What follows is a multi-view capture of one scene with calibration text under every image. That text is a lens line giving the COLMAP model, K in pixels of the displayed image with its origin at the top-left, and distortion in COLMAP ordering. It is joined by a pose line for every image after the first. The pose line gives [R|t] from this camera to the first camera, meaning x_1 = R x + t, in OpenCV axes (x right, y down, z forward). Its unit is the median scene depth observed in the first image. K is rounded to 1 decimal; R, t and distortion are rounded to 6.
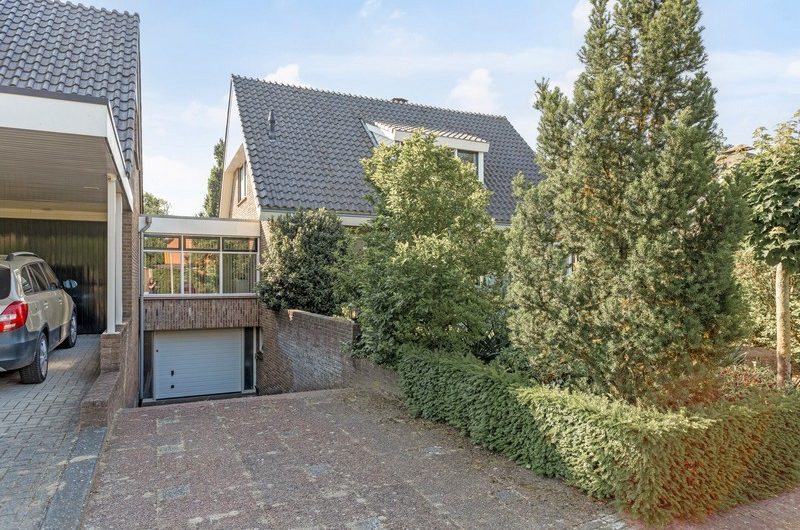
lens RADIAL K [[519.3, 0, 401.6], [0, 519.3, 277.3], [0, 0, 1]] dist [0.031057, -0.035509]
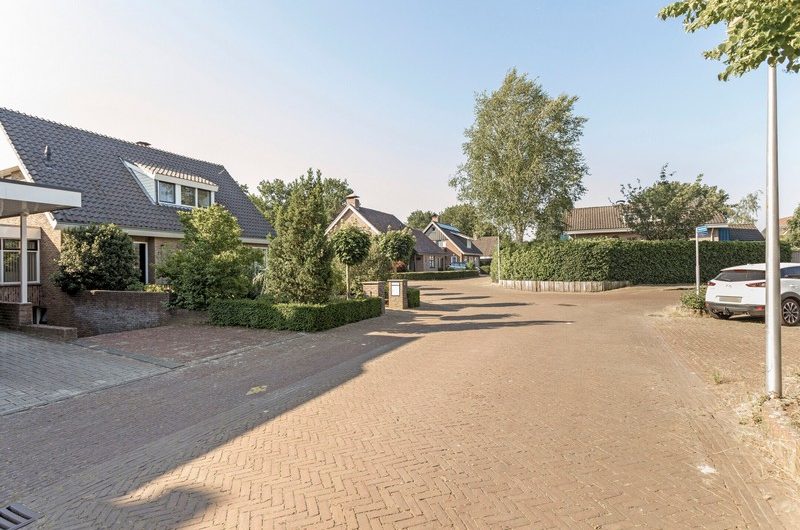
lens RADIAL K [[400.9, 0, 400.3], [0, 400.9, 265.3], [0, 0, 1]] dist [-0.000189, 0.001006]
pose [[0.781108, -0.006717, 0.624360, -0.505281], [0.007532, 0.999971, 0.001335, -0.013287], [-0.624351, 0.003660, 0.781135, -1.017717]]
